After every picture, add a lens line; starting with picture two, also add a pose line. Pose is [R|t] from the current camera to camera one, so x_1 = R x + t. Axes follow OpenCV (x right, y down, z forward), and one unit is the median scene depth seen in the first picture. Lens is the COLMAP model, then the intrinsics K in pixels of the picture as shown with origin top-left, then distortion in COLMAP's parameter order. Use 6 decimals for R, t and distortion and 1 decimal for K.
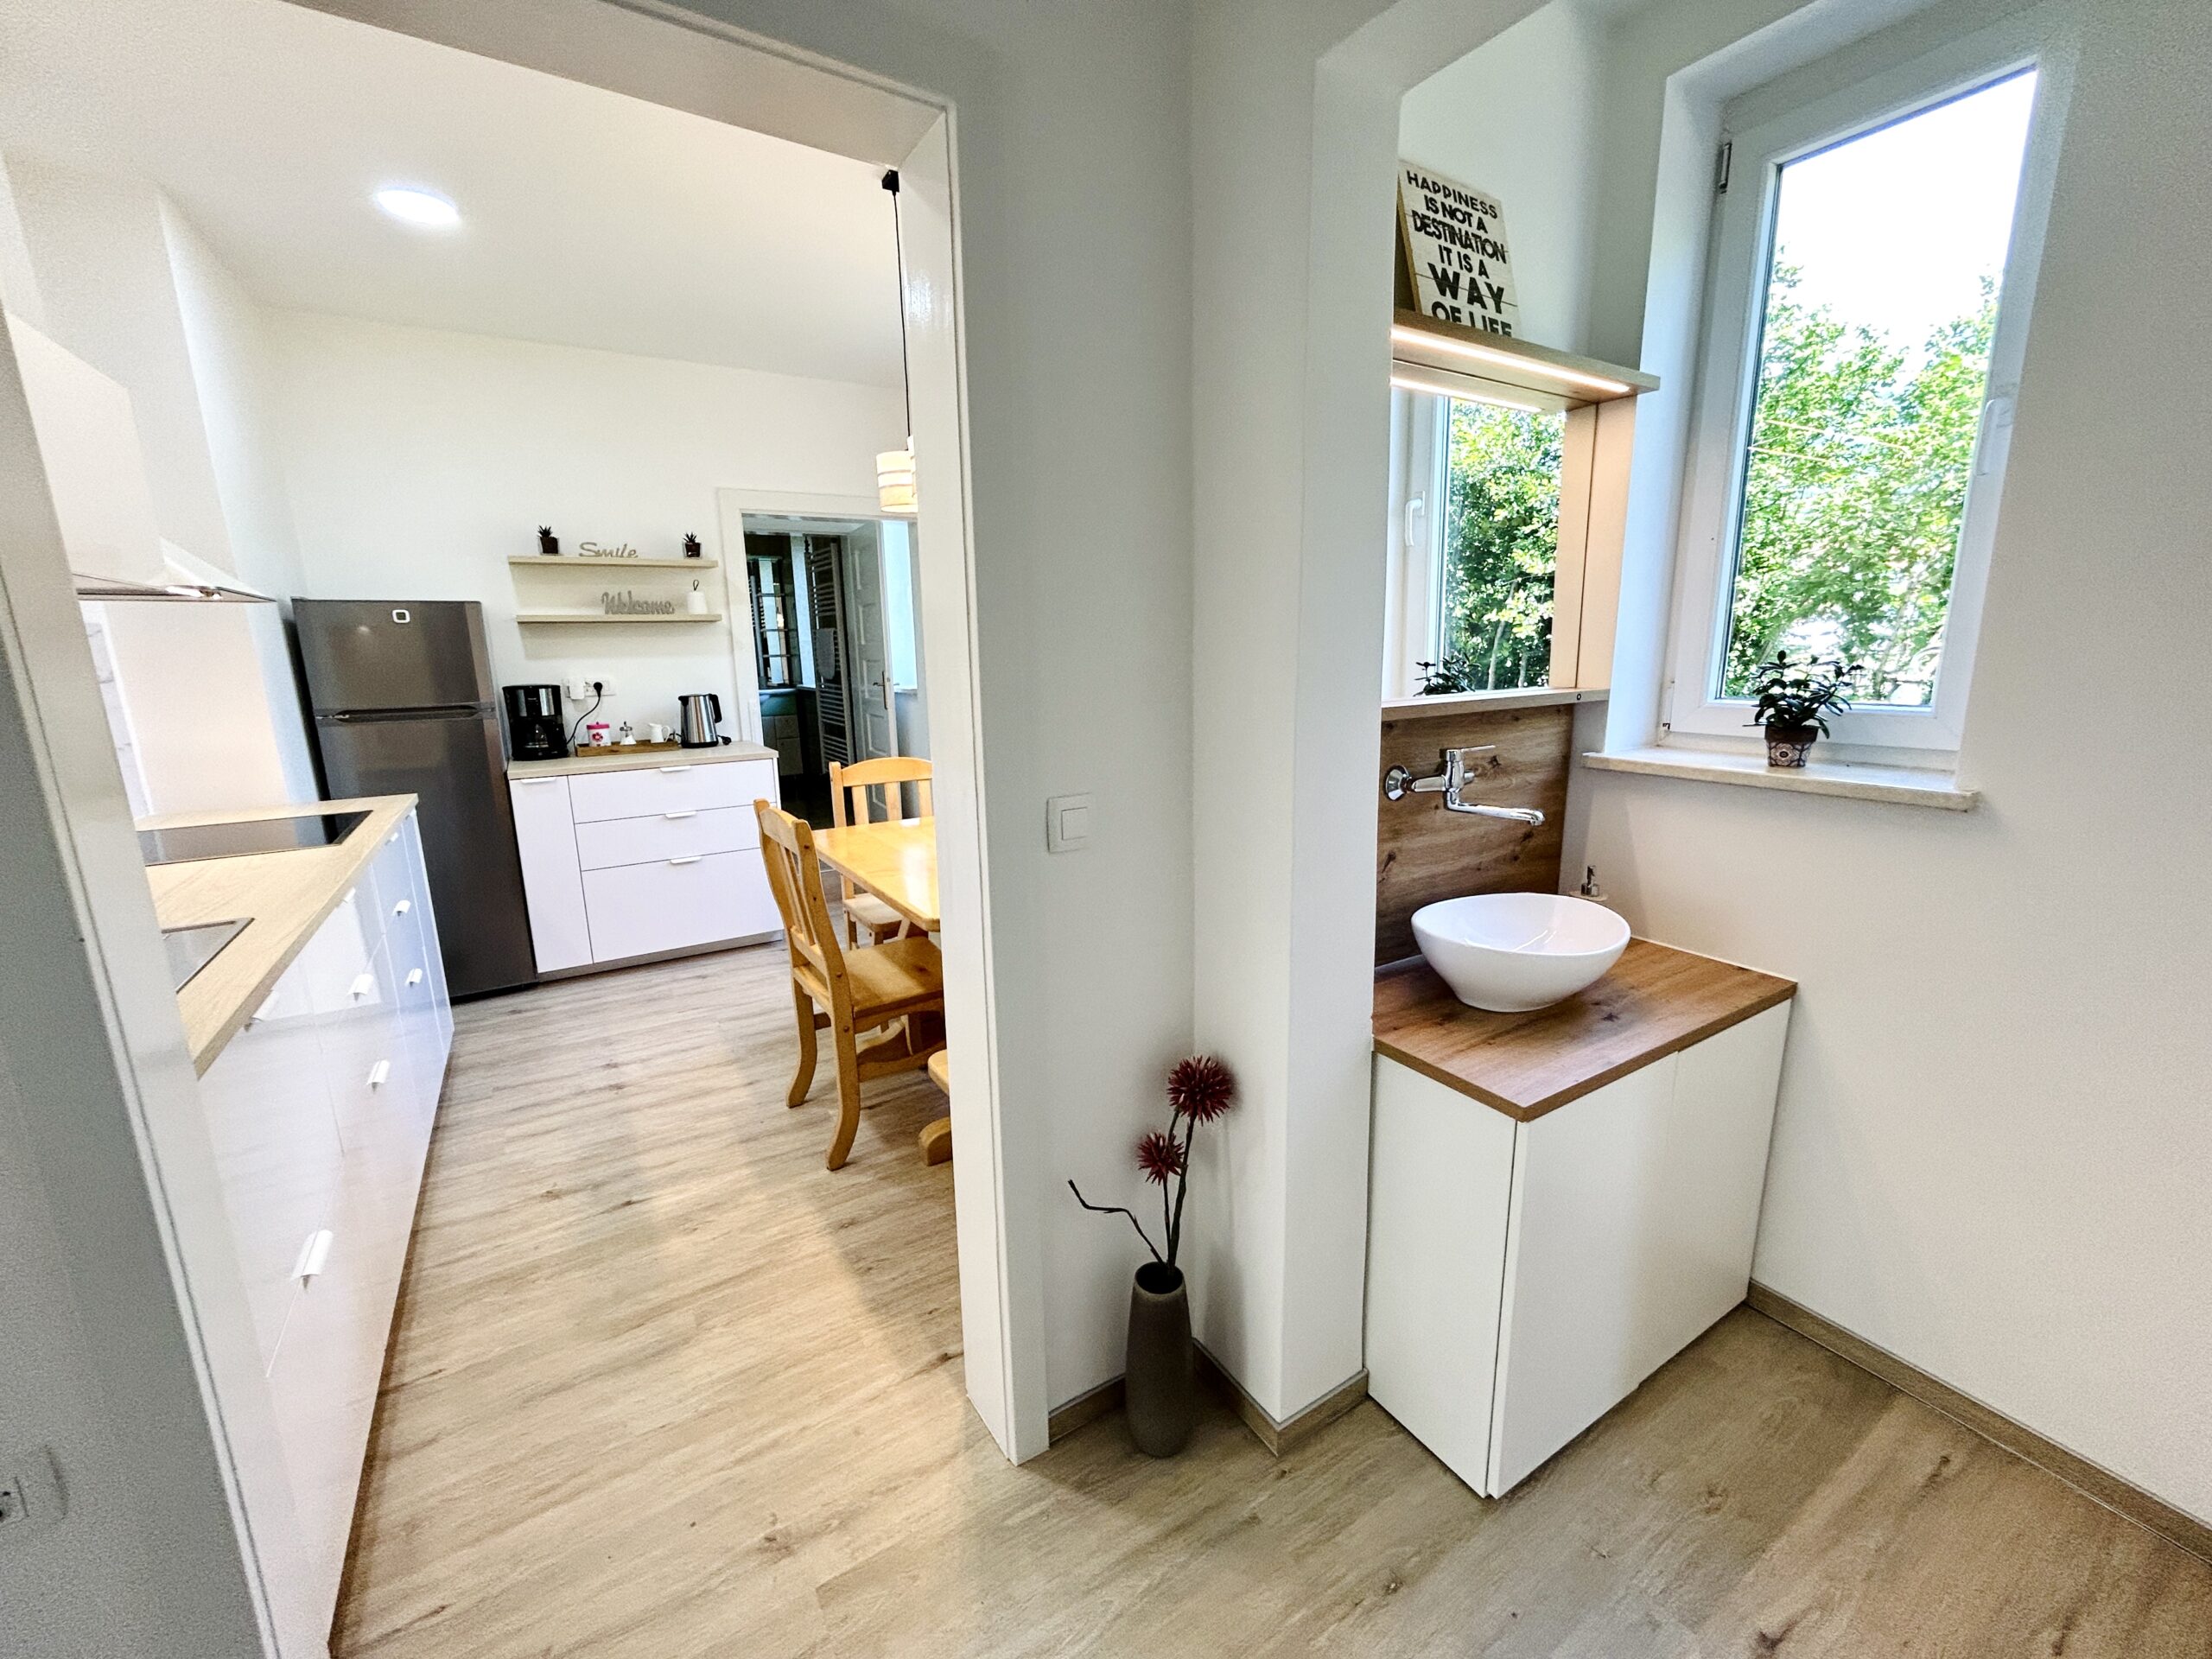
lens RADIAL K [[889.9, 0, 1112.5], [0, 889.9, 830.1], [0, 0, 1]] dist [-0.000898, 0.001078]
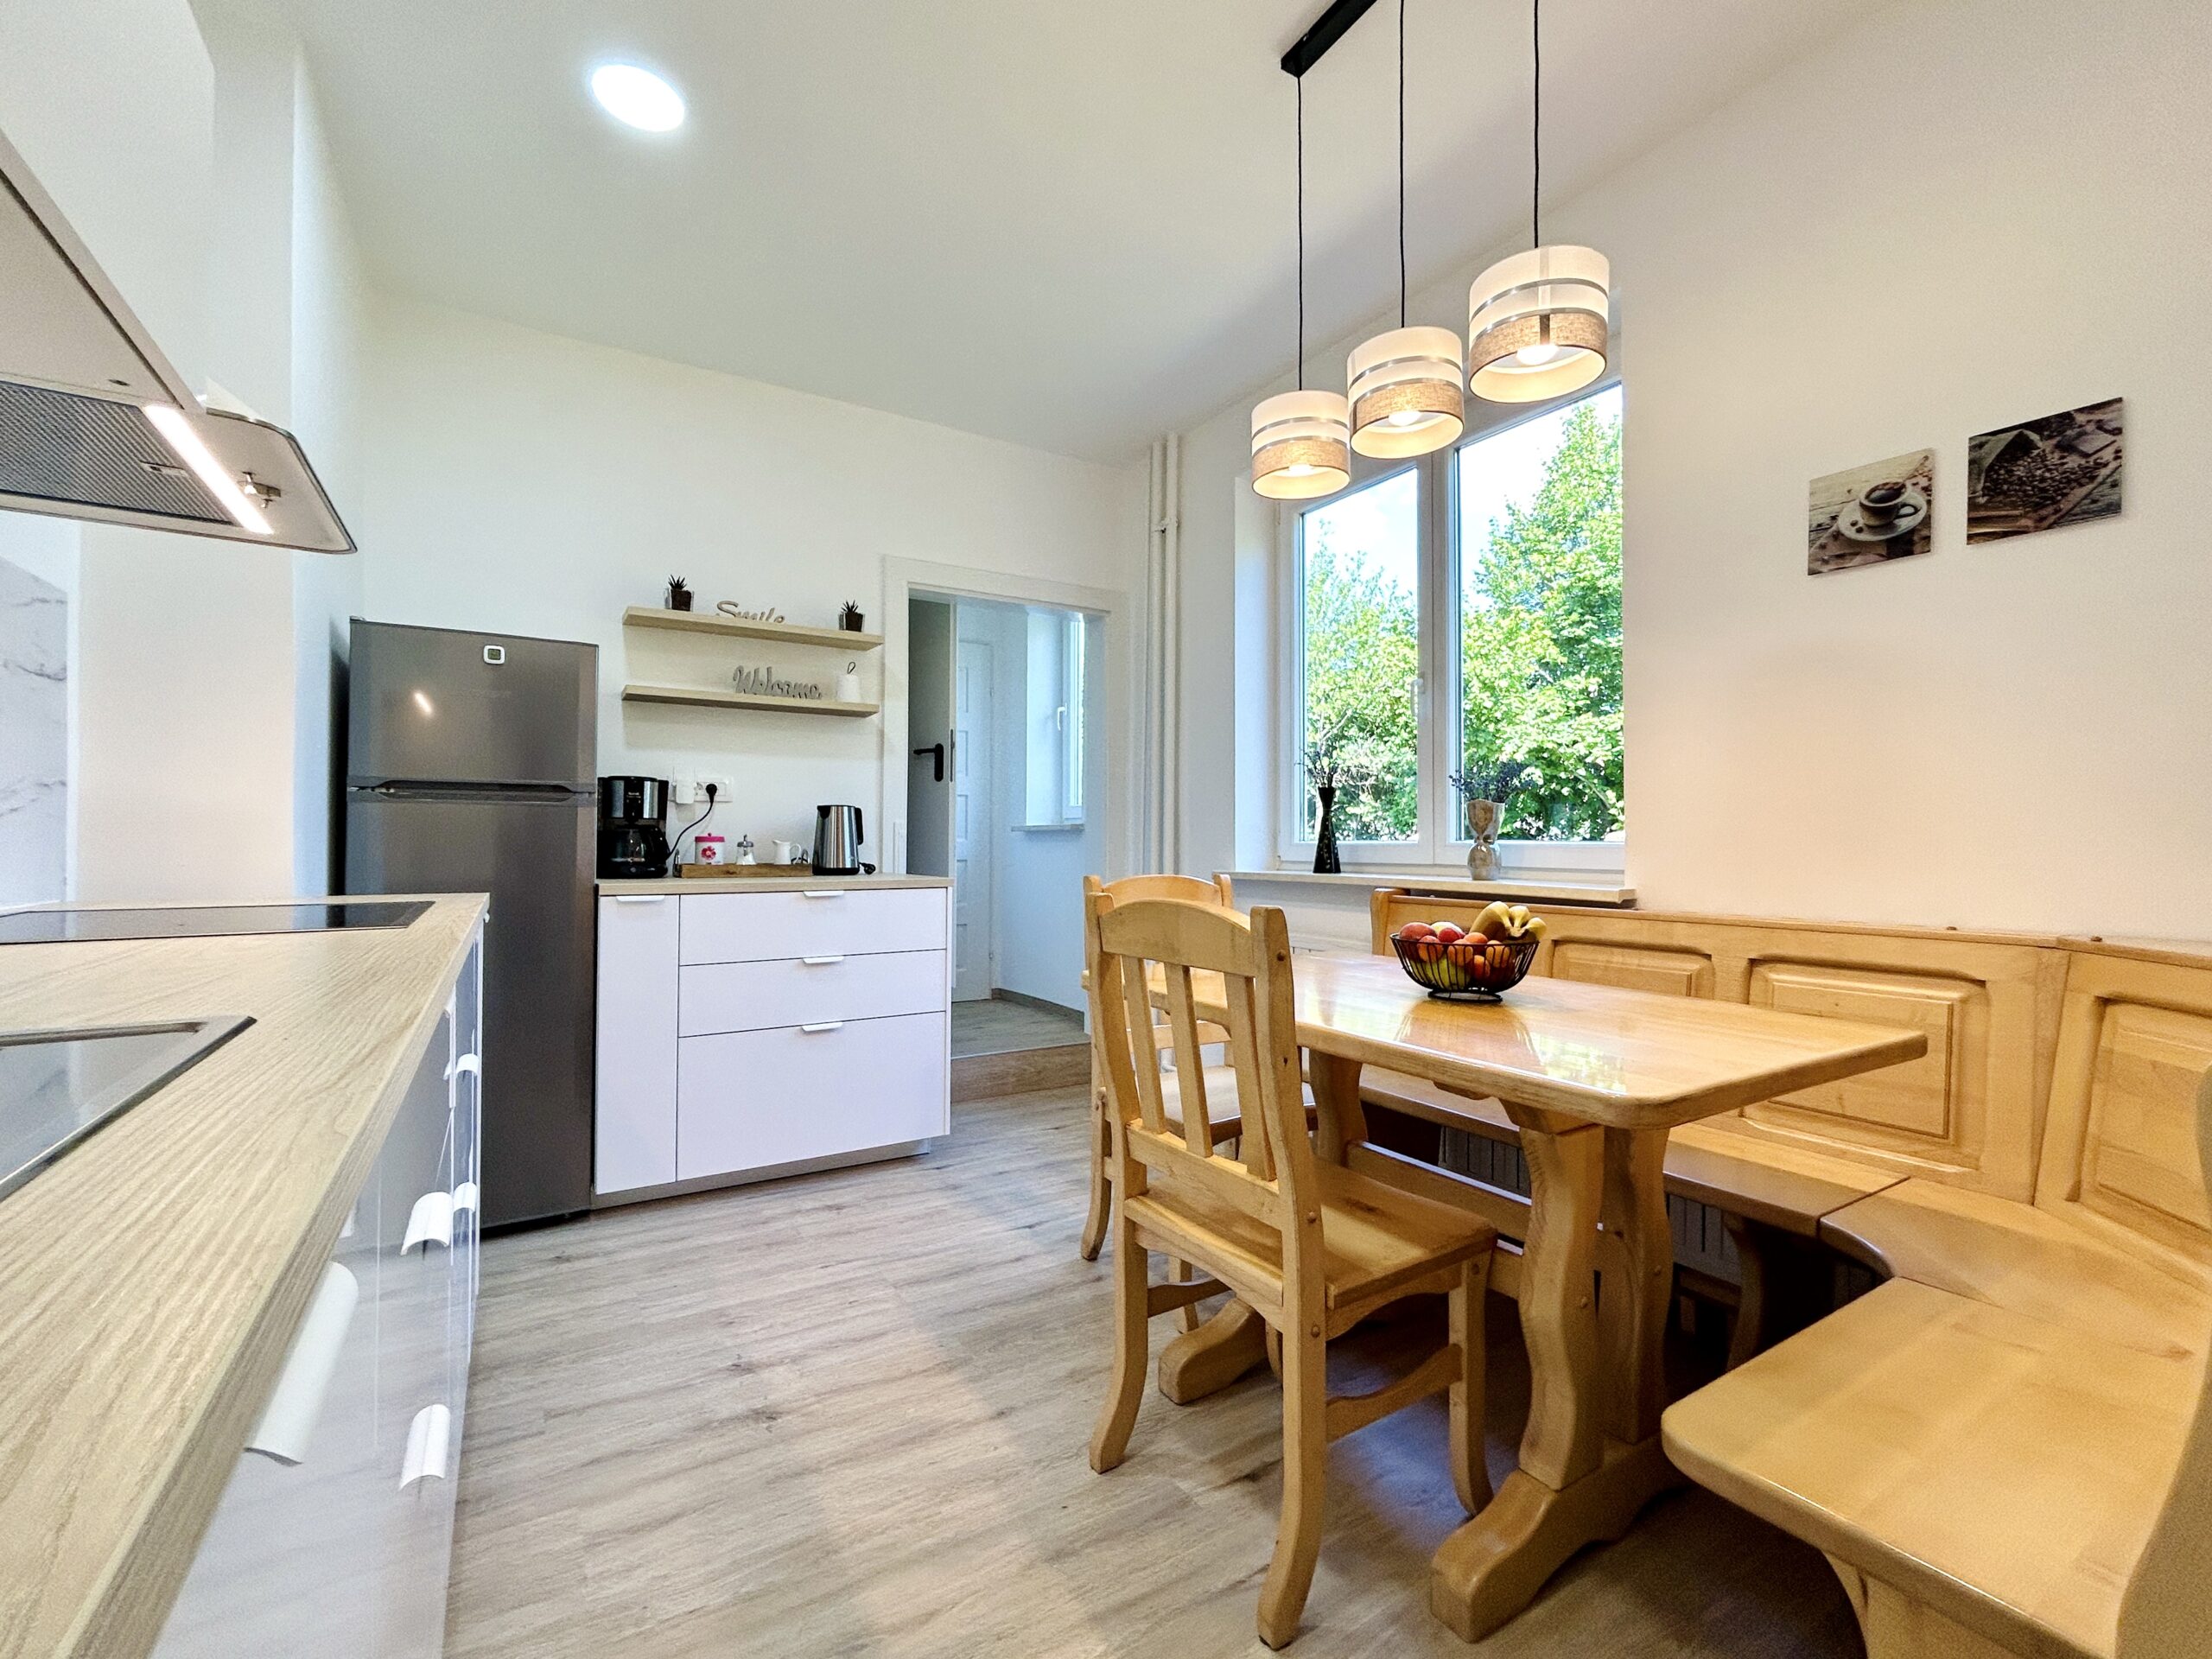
lens RADIAL K [[955.8, 0, 1103.5], [0, 955.8, 829.4], [0, 0, 1]] dist [0.007777, 0.000429]
pose [[0.999596, 0.021179, -0.018970, -0.268968], [-0.024875, 0.974580, -0.222653, 0.047680], [0.013773, 0.223035, 0.974713, 0.265407]]
